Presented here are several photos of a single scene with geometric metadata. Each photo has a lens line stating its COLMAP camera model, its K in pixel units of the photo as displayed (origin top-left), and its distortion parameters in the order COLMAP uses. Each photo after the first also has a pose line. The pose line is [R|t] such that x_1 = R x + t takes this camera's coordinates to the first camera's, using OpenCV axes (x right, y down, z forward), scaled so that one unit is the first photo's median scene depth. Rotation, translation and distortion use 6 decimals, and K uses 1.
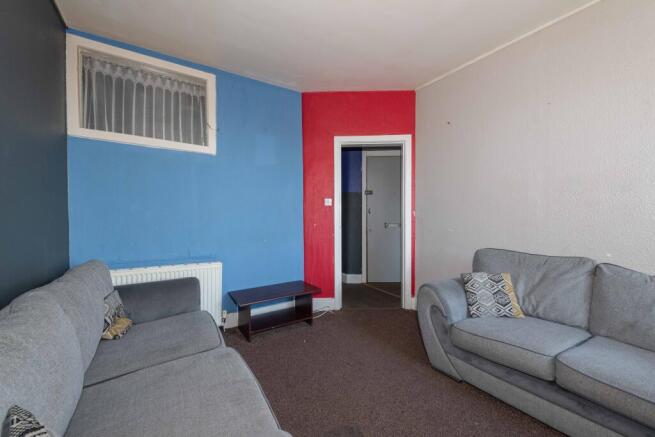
lens RADIAL K [[261.1, 0, 328.3], [0, 261.1, 224.6], [0, 0, 1]] dist [-0.000496, -0.000161]
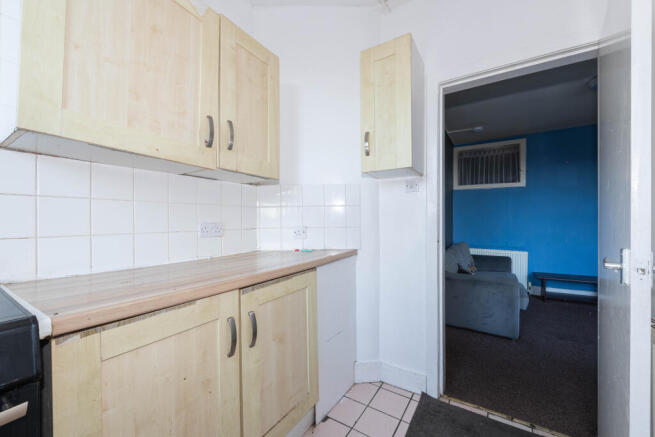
lens RADIAL K [[261.1, 0, 327.6], [0, 261.1, 223.2], [0, 0, 1]] dist [-0.000496, -0.000161]
pose [[0.407366, 0.013926, -0.913159, 0.581645], [-0.006671, 0.999902, 0.012273, -0.051901], [0.913240, 0.001092, 0.407420, -0.829778]]
